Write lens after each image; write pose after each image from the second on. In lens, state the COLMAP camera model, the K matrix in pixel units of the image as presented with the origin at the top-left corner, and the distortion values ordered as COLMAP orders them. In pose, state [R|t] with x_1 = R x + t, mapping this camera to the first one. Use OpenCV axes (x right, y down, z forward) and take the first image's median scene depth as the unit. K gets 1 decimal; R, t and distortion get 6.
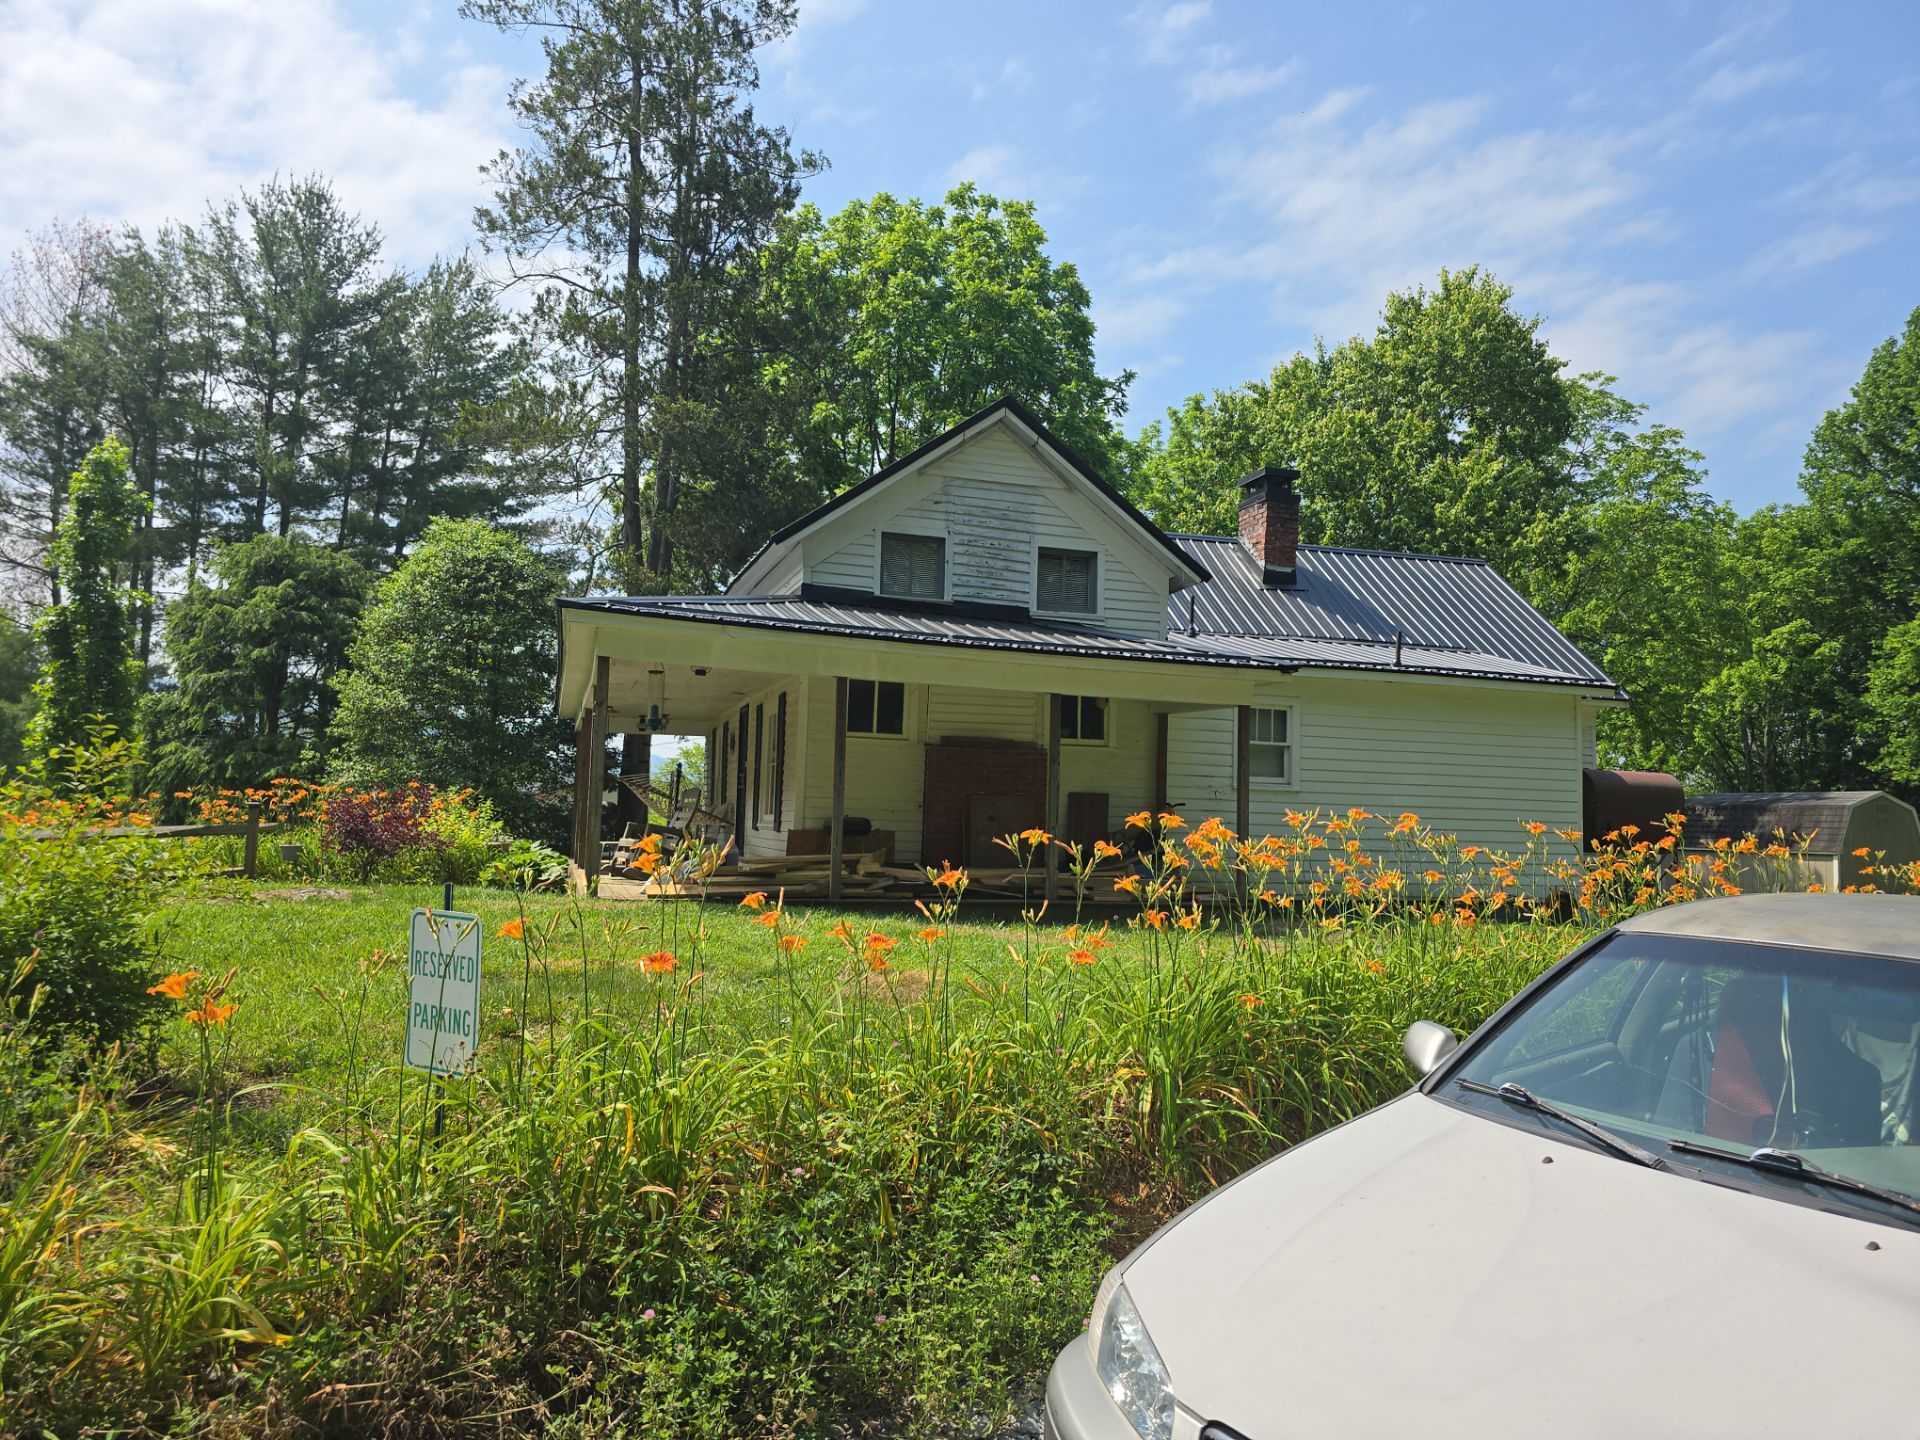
lens RADIAL K [[1322.8, 0, 947.5], [0, 1322.8, 716.1], [0, 0, 1]] dist [0.040659, -0.042570]
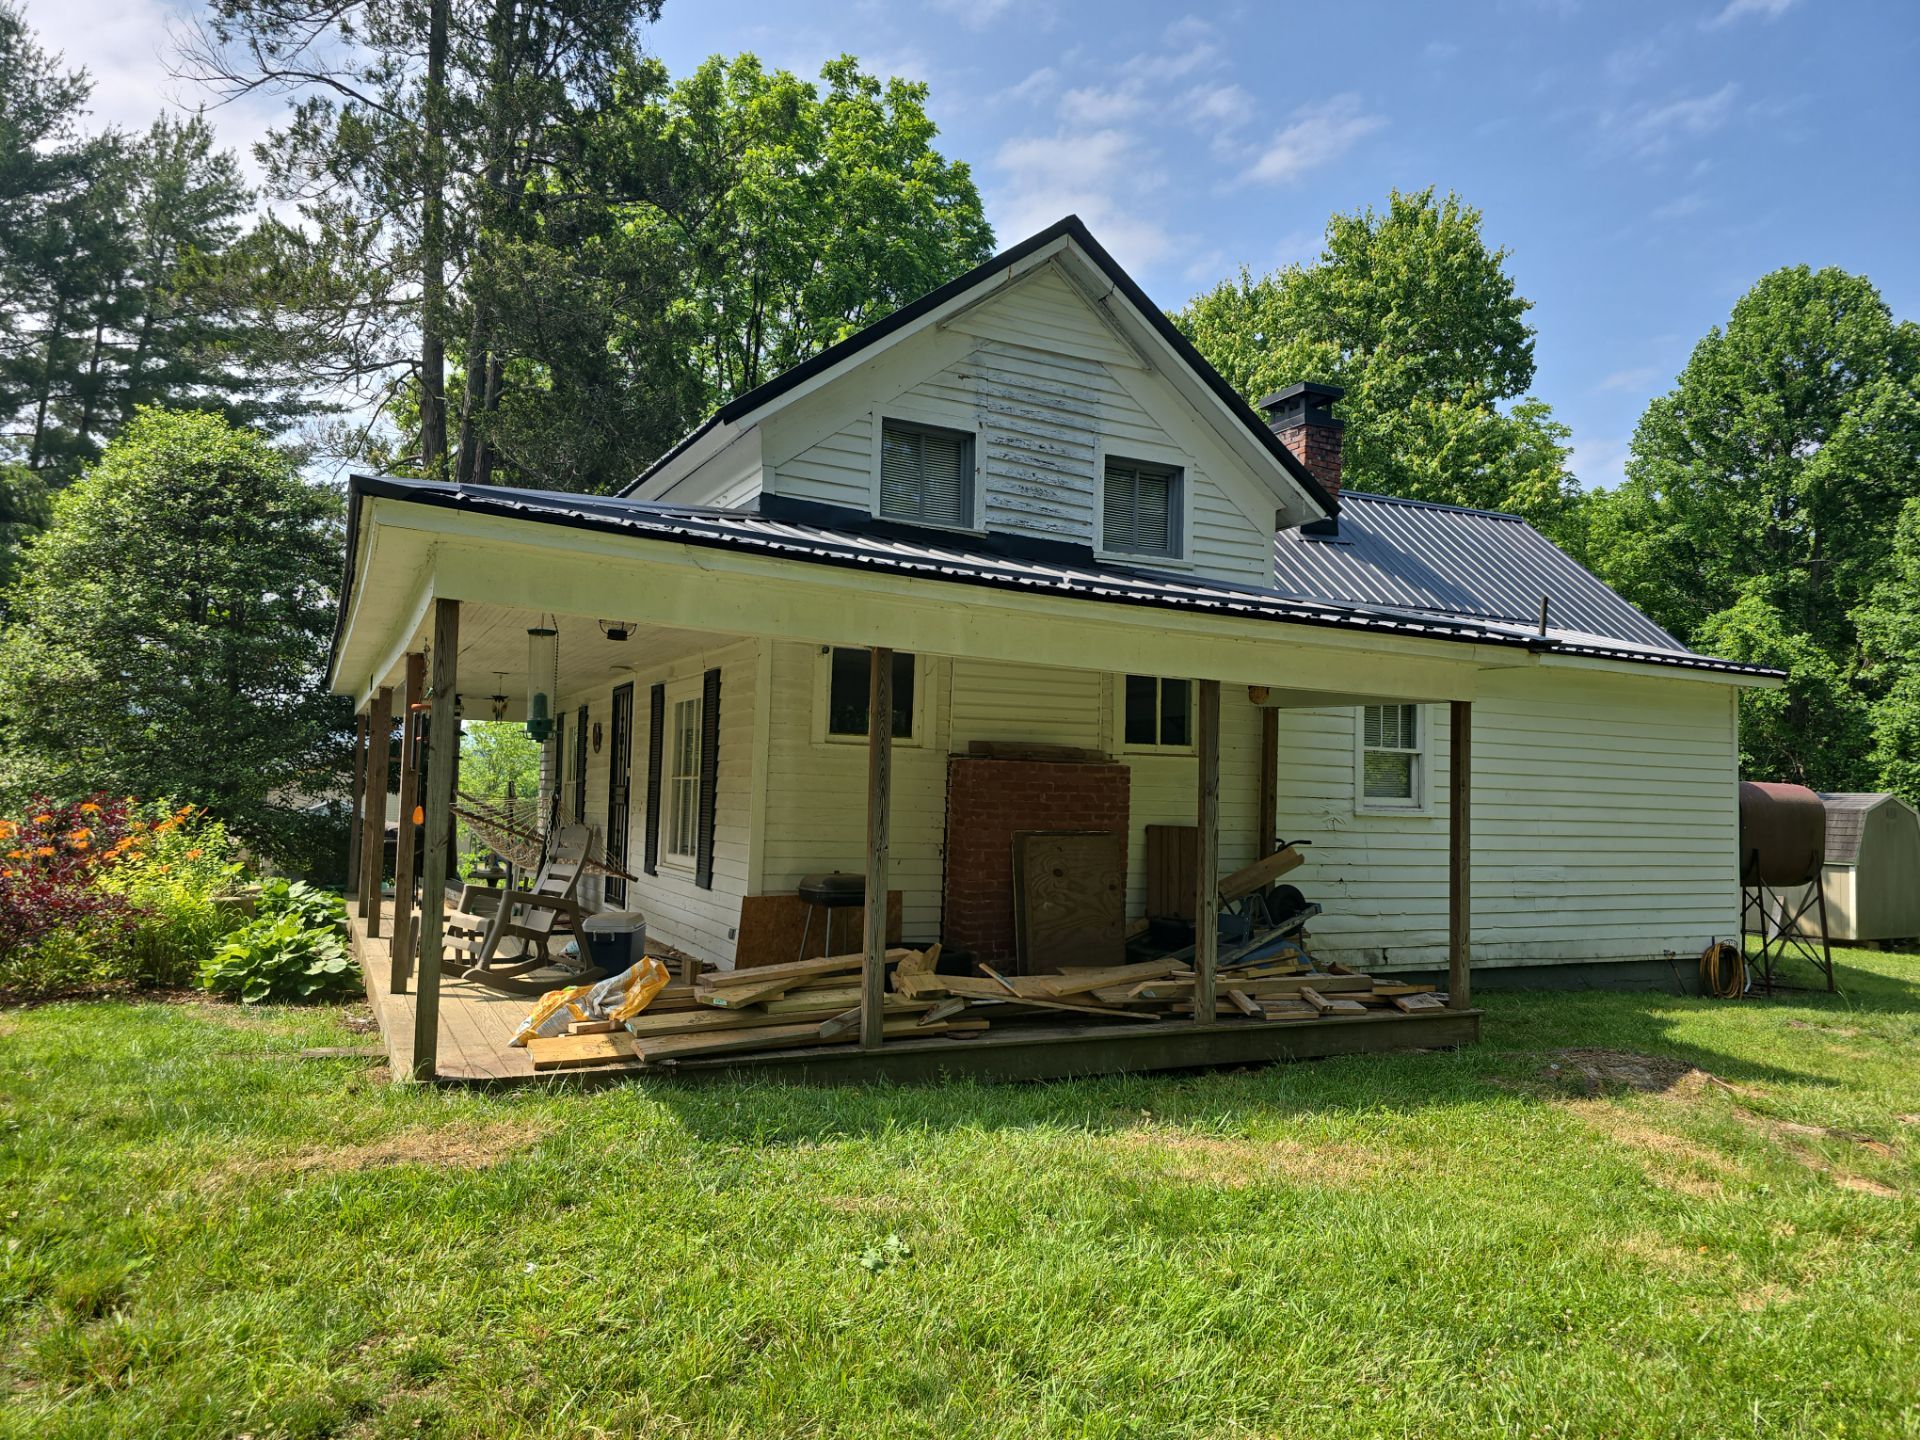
lens RADIAL K [[1322.8, 0, 940.6], [0, 1322.8, 727.3], [0, 0, 1]] dist [0.040659, -0.042570]
pose [[0.988274, 0.008963, 0.152425, -0.069203], [-0.013688, 0.999457, 0.029980, -0.006291], [-0.152073, -0.031714, 0.987860, 0.216309]]
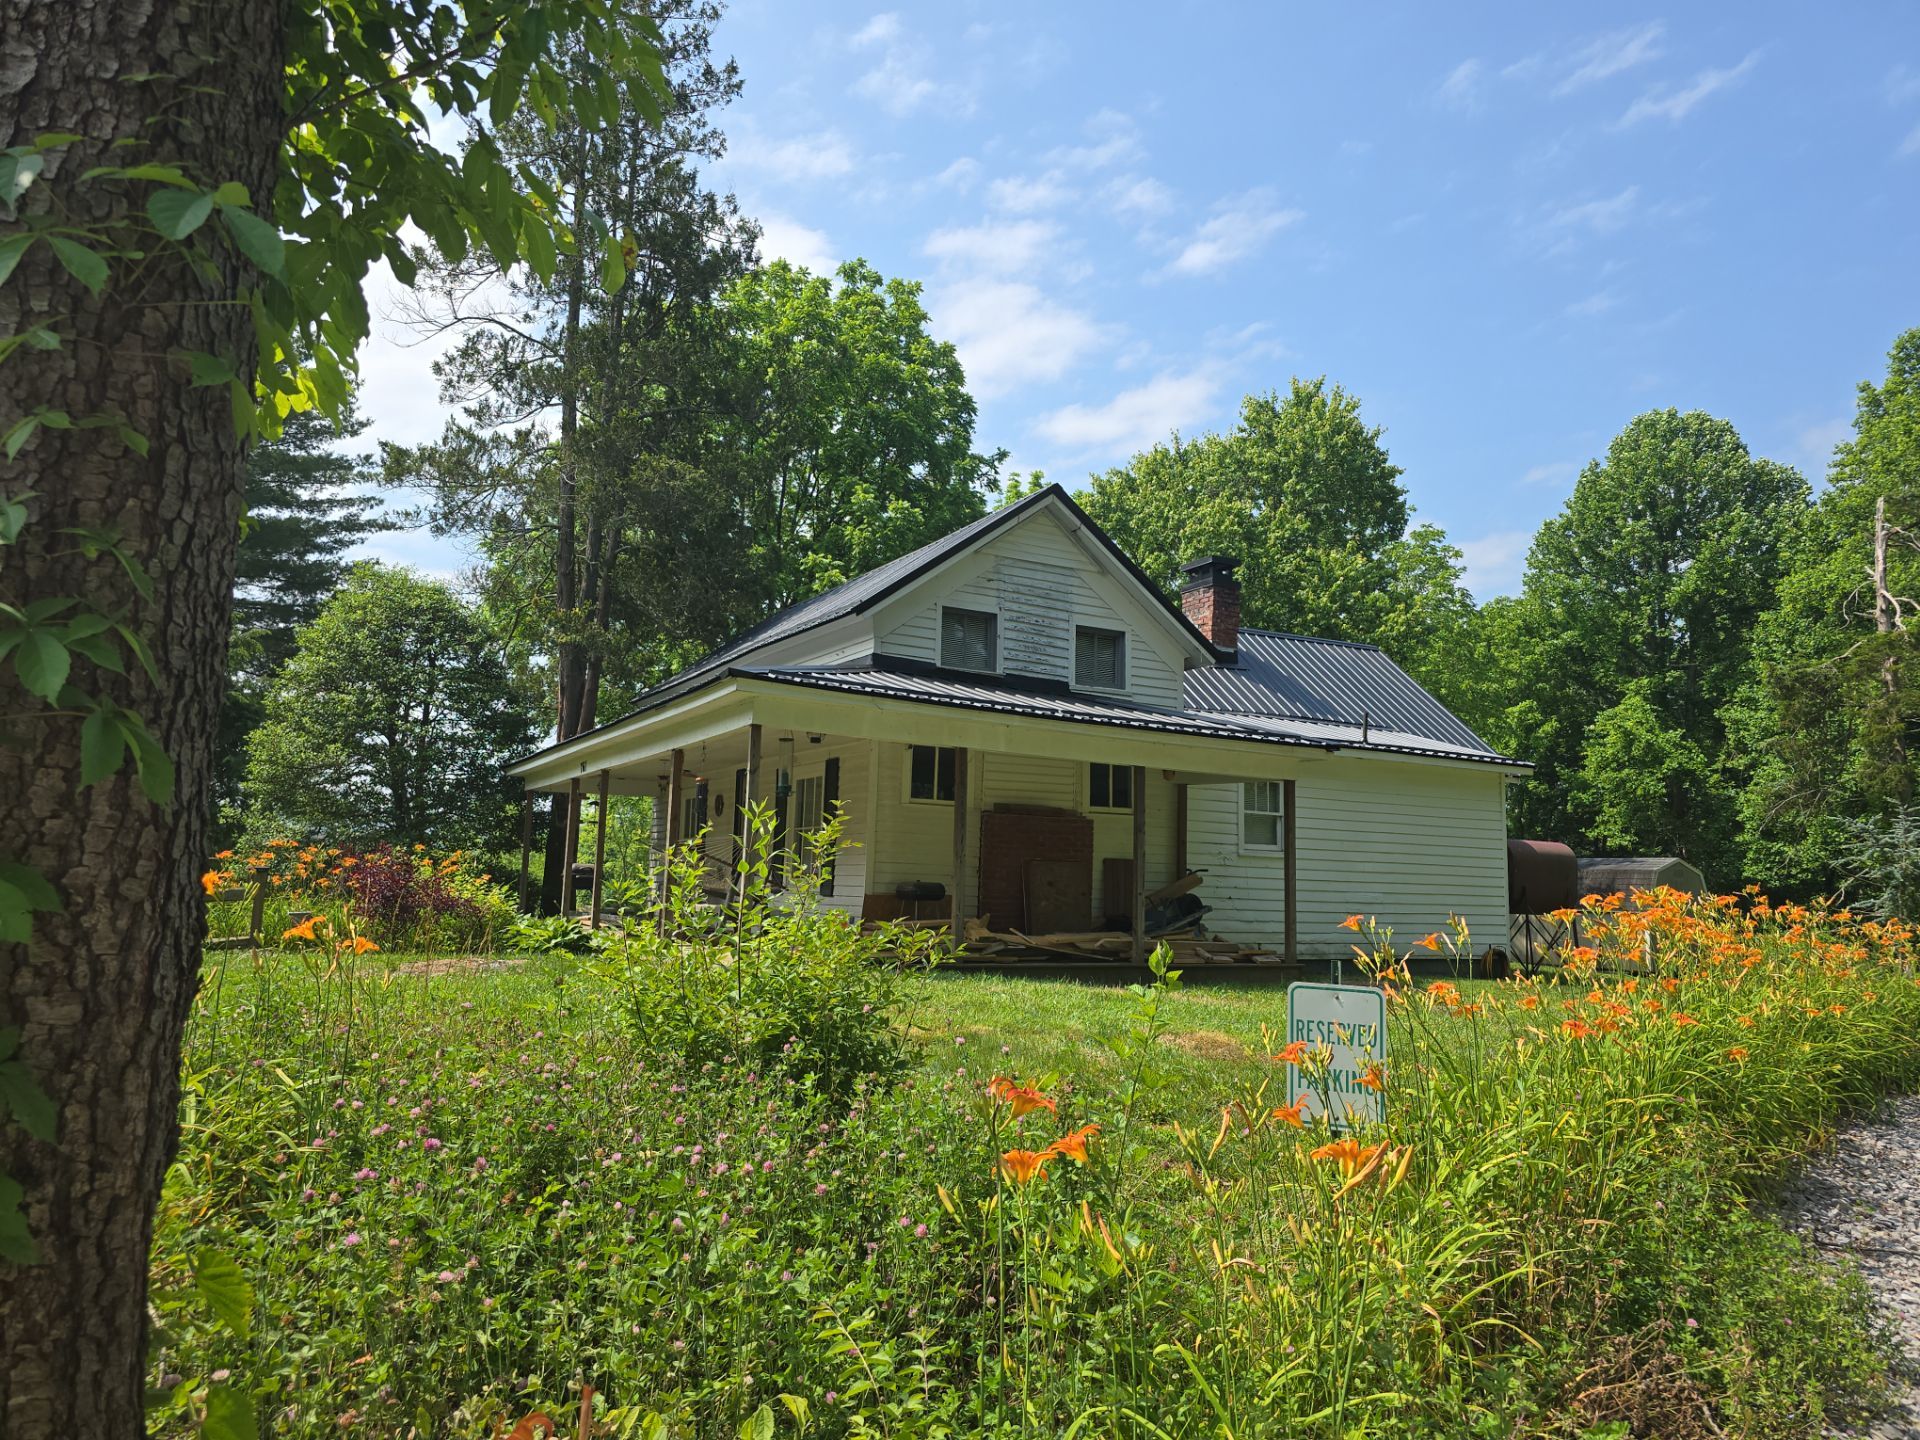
lens RADIAL K [[1322.8, 0, 963.4], [0, 1322.8, 712.8], [0, 0, 1]] dist [0.040659, -0.042570]
pose [[0.979263, 0.025995, 0.200917, -0.141163], [-0.016771, 0.998731, -0.047478, -0.003763], [-0.201896, 0.043124, 0.978457, -0.007667]]
